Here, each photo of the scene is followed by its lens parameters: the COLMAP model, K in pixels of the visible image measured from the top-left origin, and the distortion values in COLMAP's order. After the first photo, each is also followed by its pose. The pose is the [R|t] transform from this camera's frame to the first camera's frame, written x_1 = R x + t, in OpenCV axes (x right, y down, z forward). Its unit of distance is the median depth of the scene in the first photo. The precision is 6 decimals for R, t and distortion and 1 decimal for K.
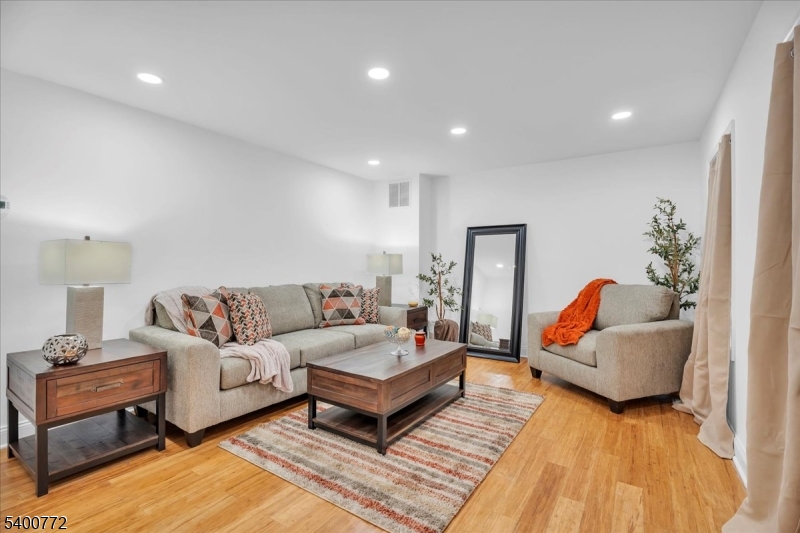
lens RADIAL K [[357.0, 0, 390.8], [0, 357.0, 274.6], [0, 0, 1]] dist [-0.001798, 0.000198]
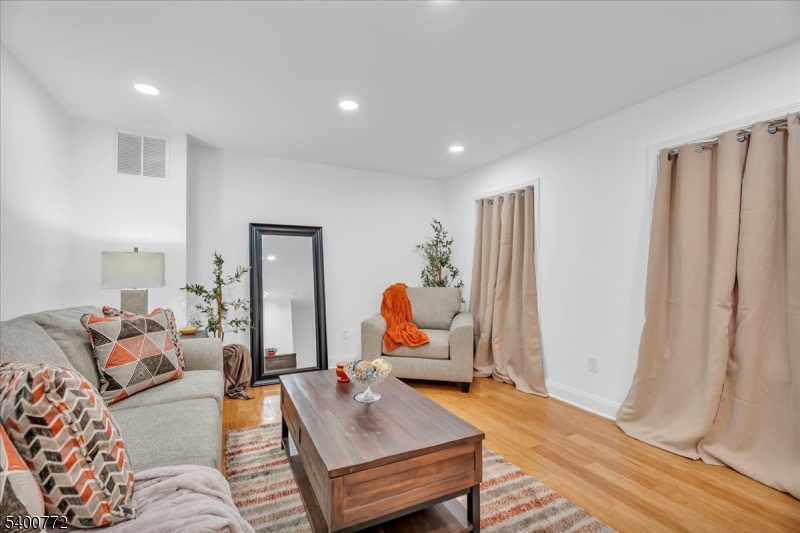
lens RADIAL K [[357.0, 0, 390.8], [0, 357.0, 274.6], [0, 0, 1]] dist [-0.001798, 0.000198]
pose [[0.492900, -0.007361, 0.870055, -0.405017], [0.021282, 0.999767, -0.003599, -0.011826], [-0.869826, 0.020291, 0.492942, 0.447571]]
